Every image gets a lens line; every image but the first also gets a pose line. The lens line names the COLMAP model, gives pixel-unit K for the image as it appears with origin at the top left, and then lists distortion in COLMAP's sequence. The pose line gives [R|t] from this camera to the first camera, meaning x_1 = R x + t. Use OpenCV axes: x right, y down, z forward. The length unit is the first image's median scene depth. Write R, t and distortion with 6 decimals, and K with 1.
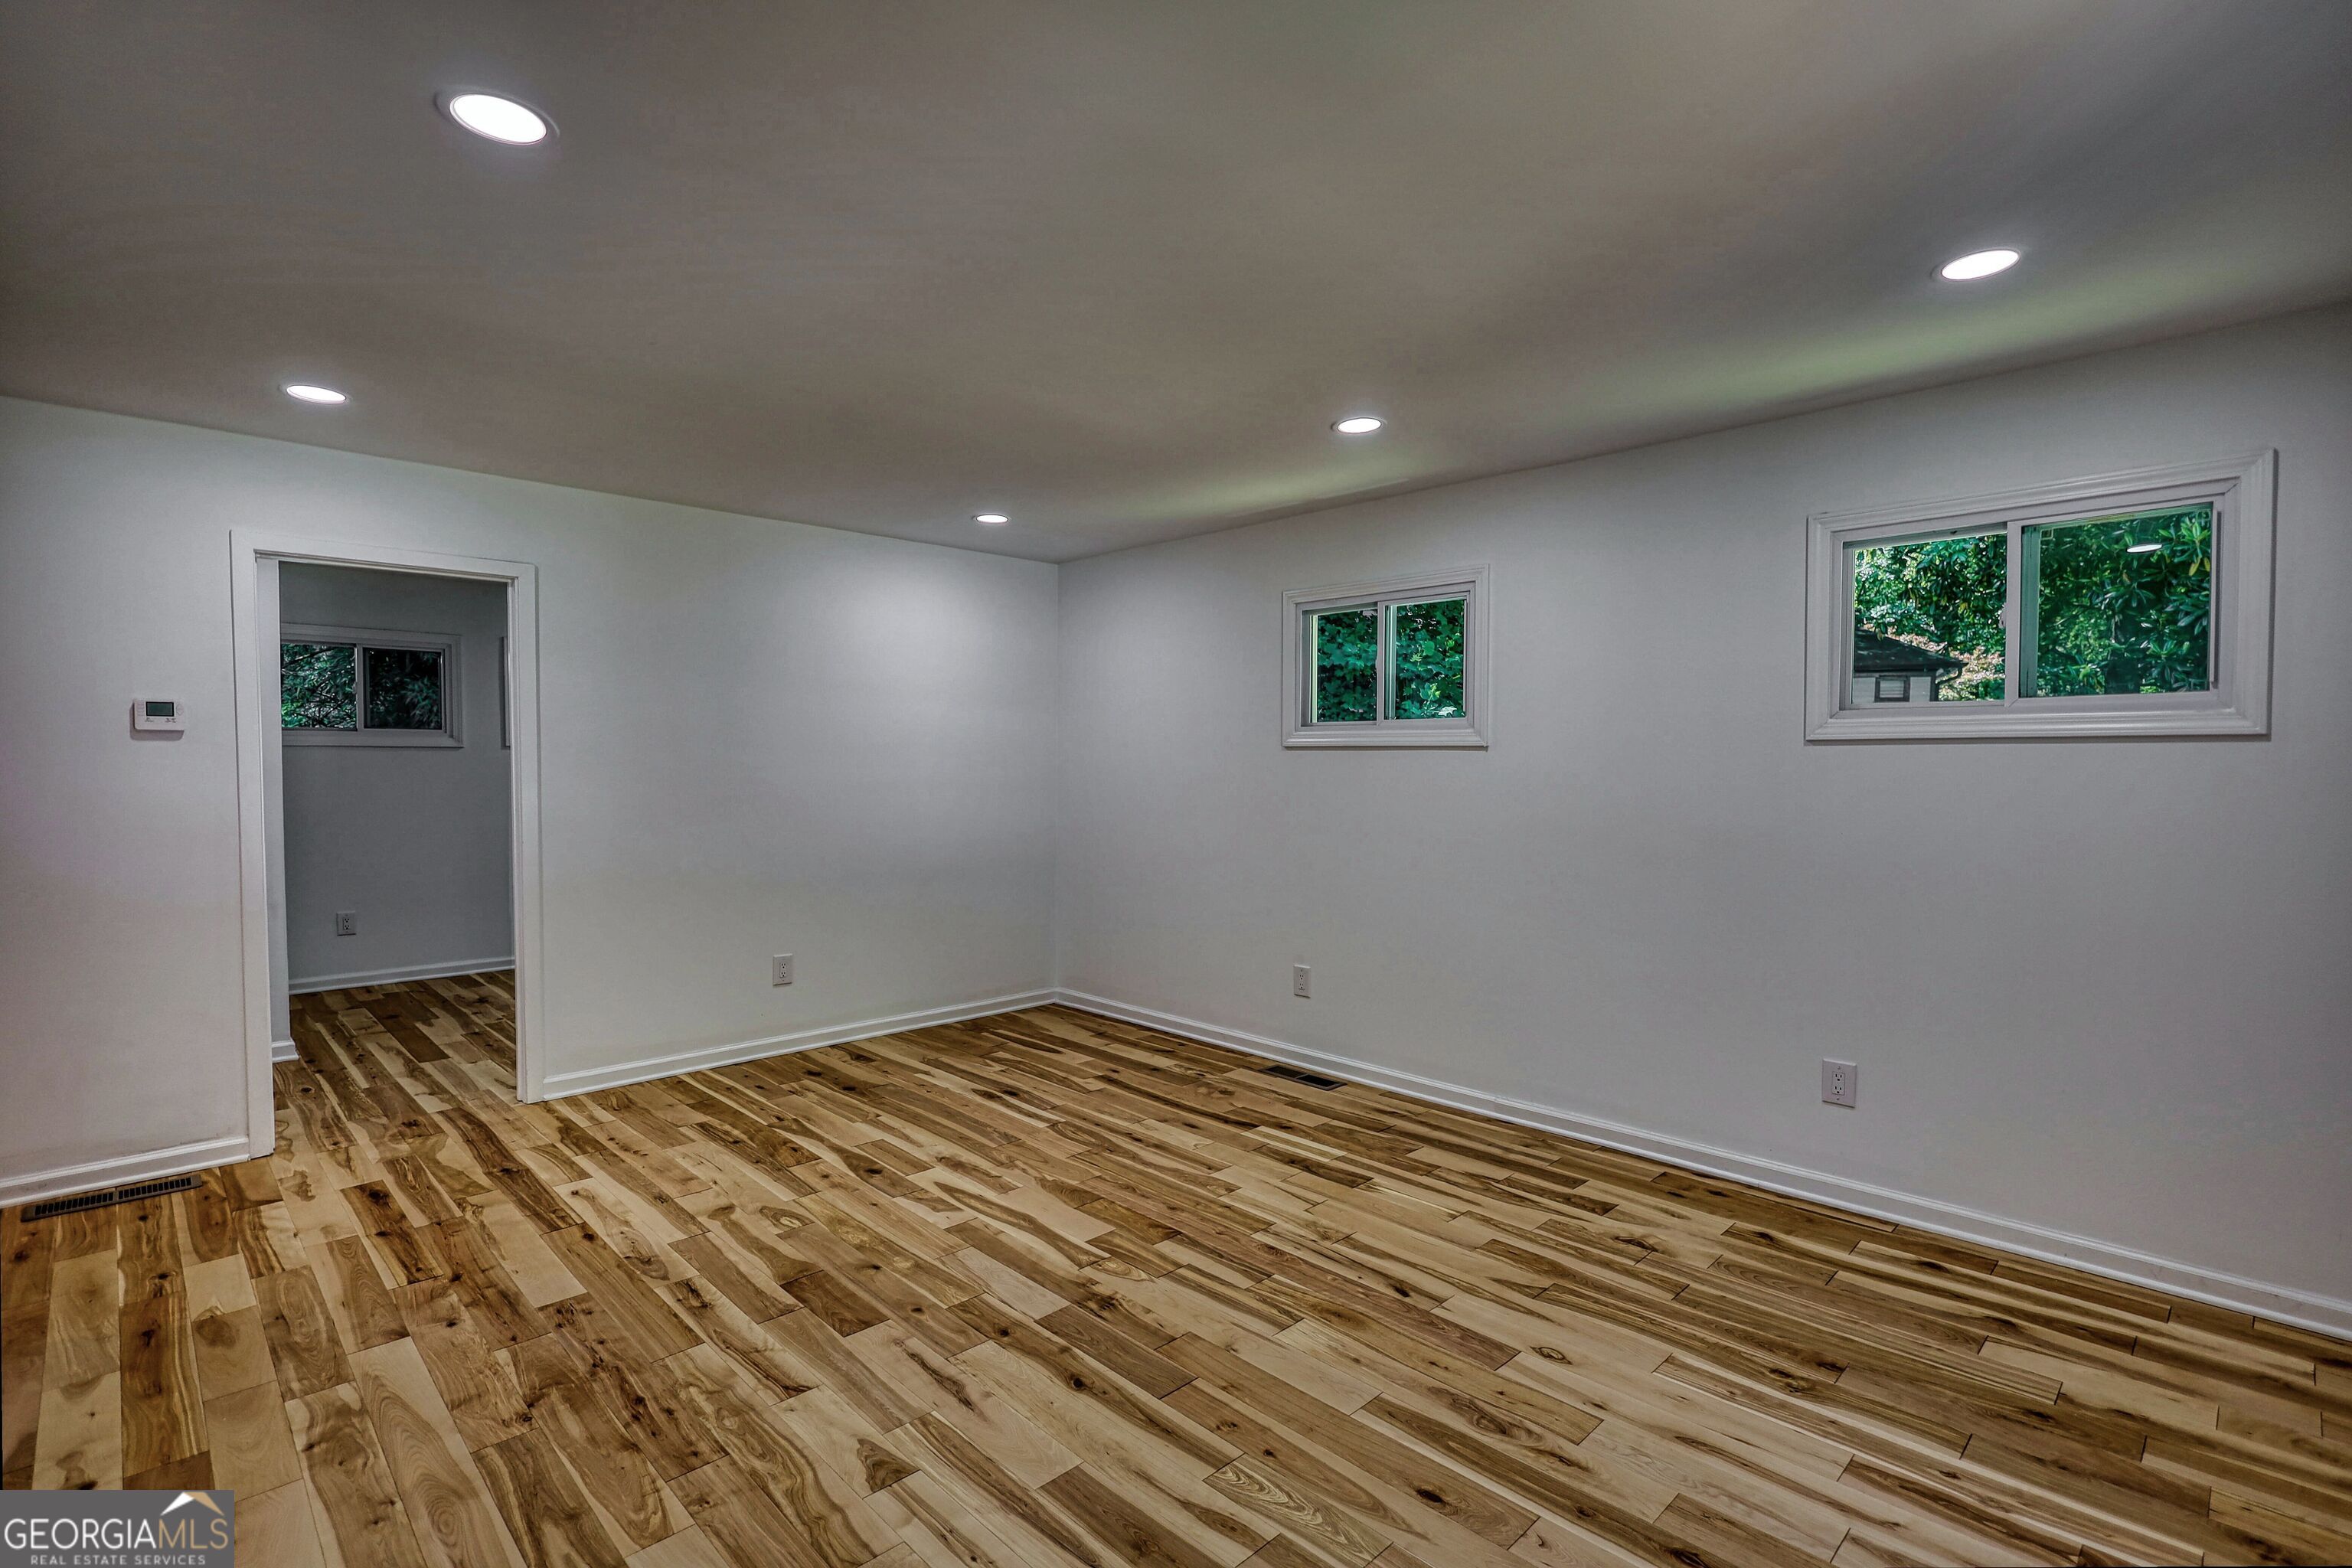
lens RADIAL K [[1078.6, 0, 1176.0], [0, 1078.6, 784.0], [0, 0, 1]] dist [-0.000188, 0.000116]
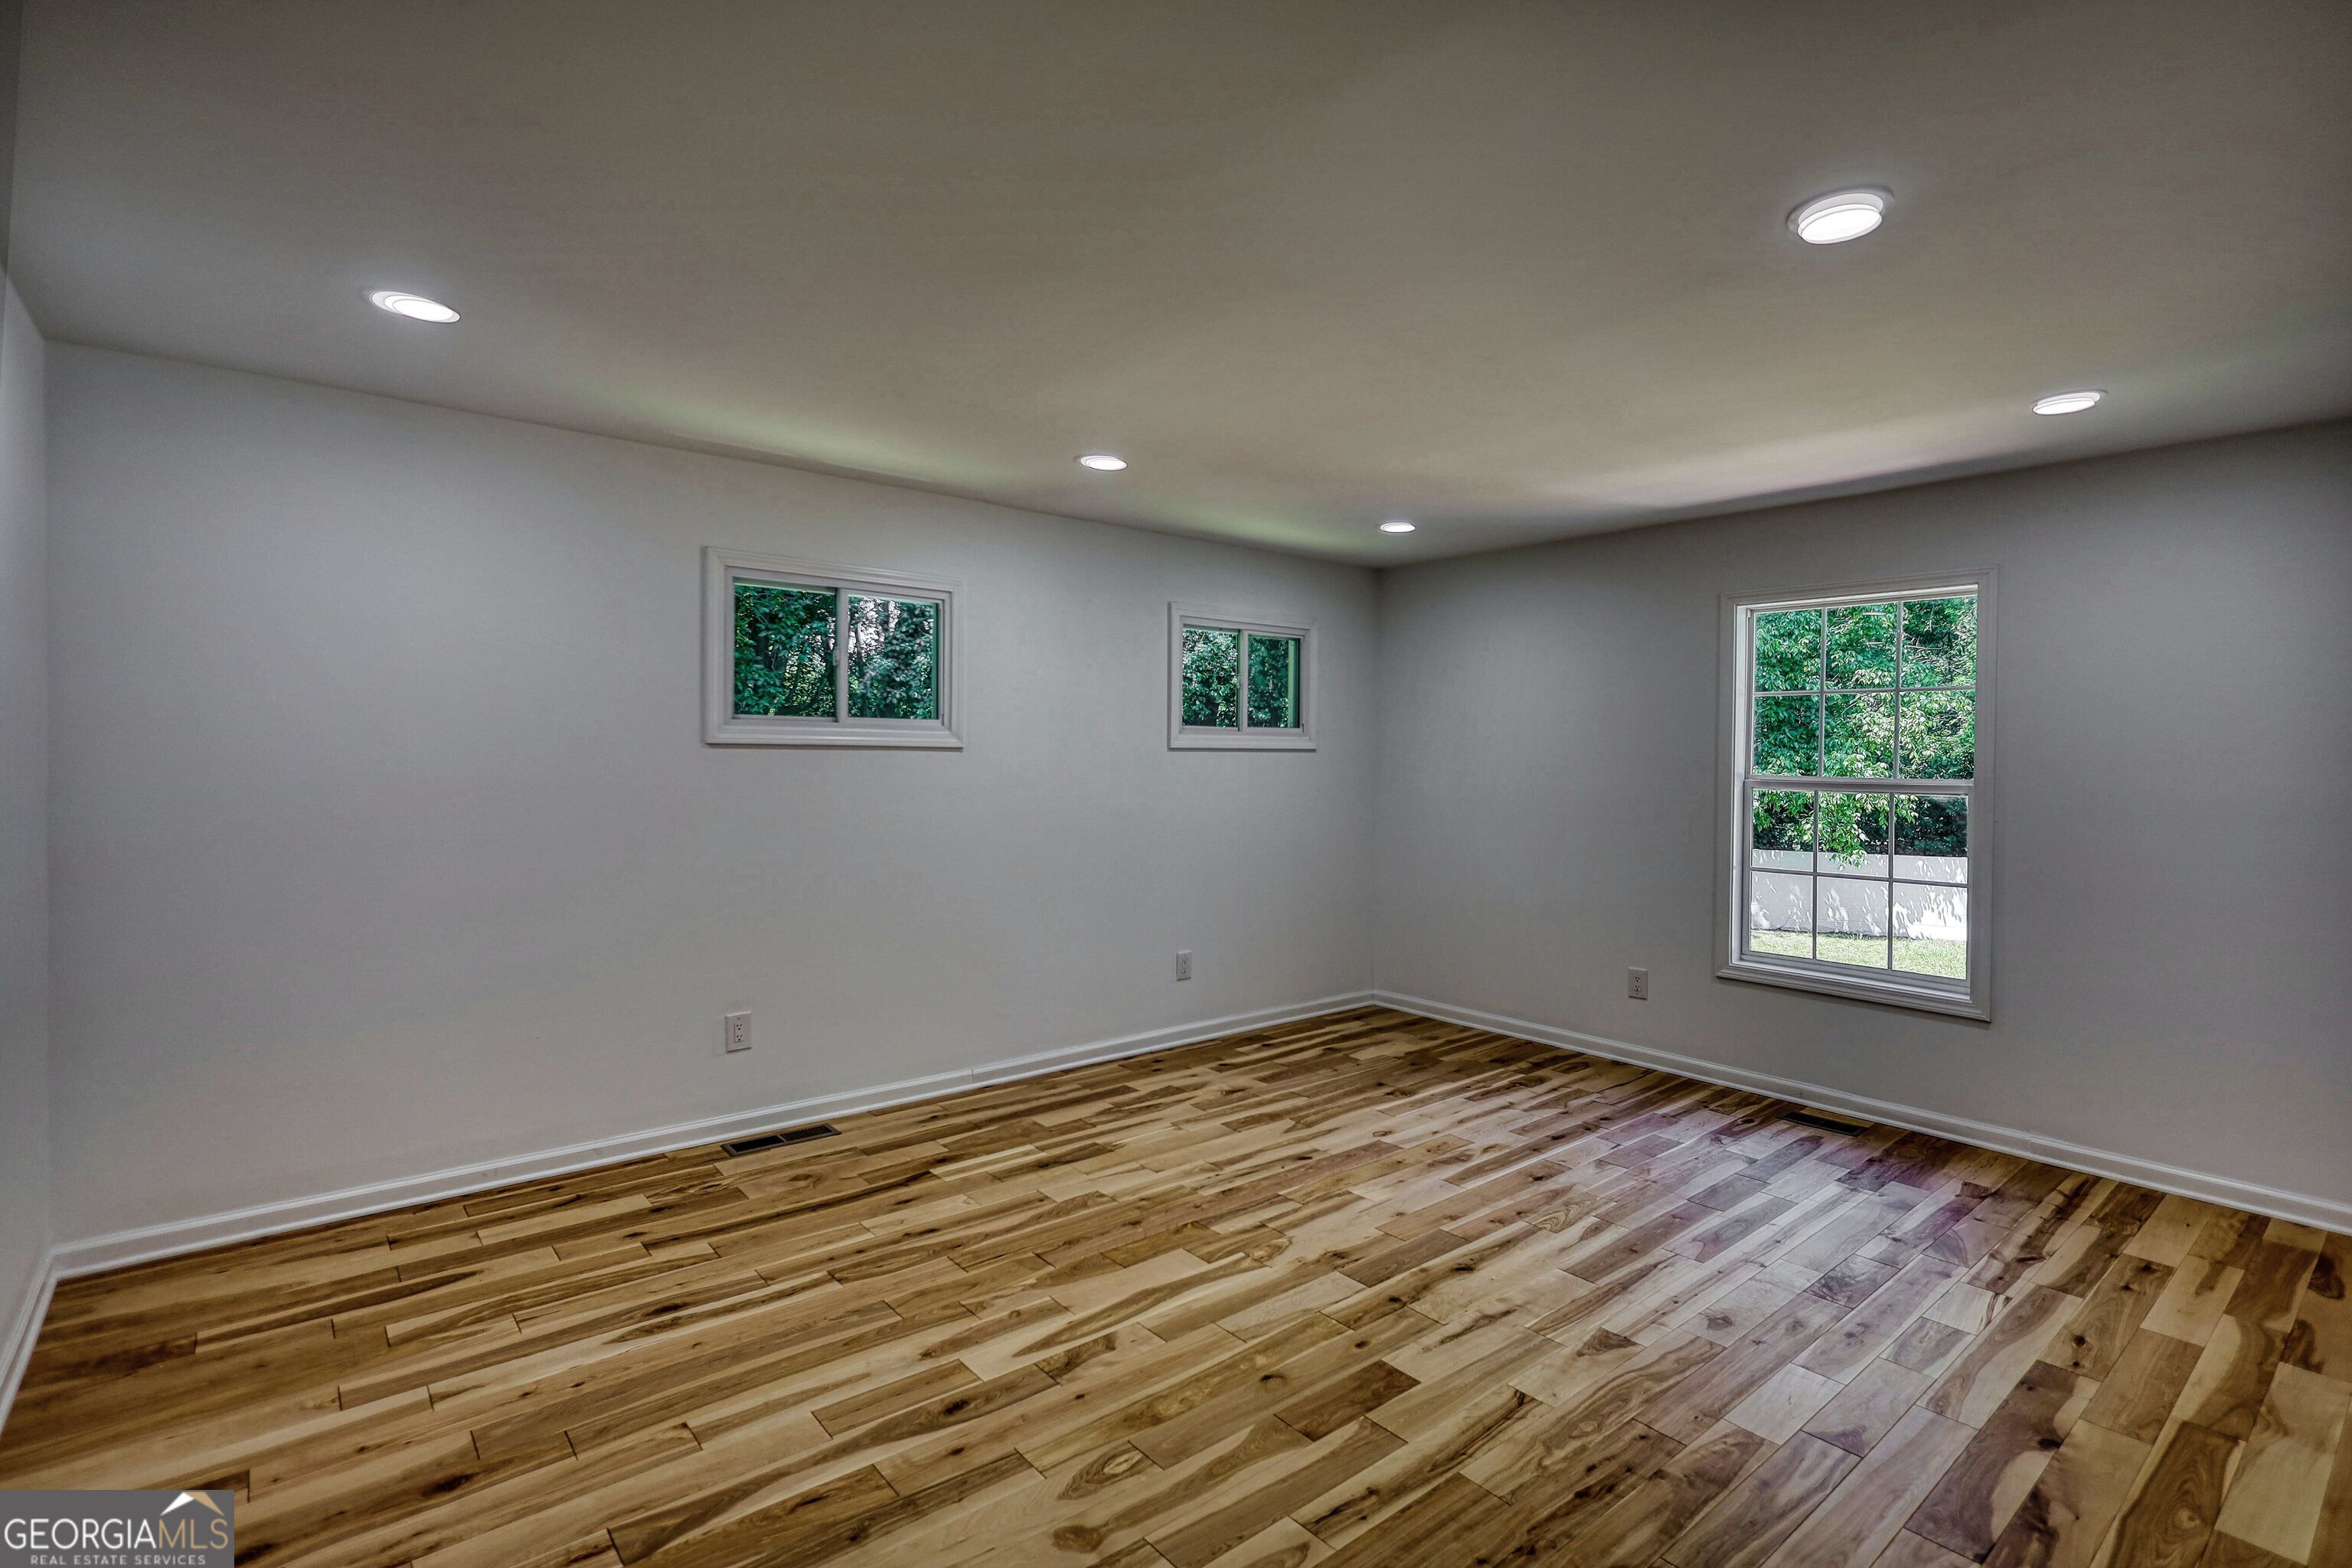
lens RADIAL K [[1109.0, 0, 1176.0], [0, 1109.0, 784.0], [0, 0, 1]] dist [0.003159, 0.000691]
pose [[0.087995, -0.030502, 0.995654, -0.922737], [0.010816, 0.999501, 0.029664, -0.034691], [-0.996062, 0.008158, 0.088281, 0.805681]]
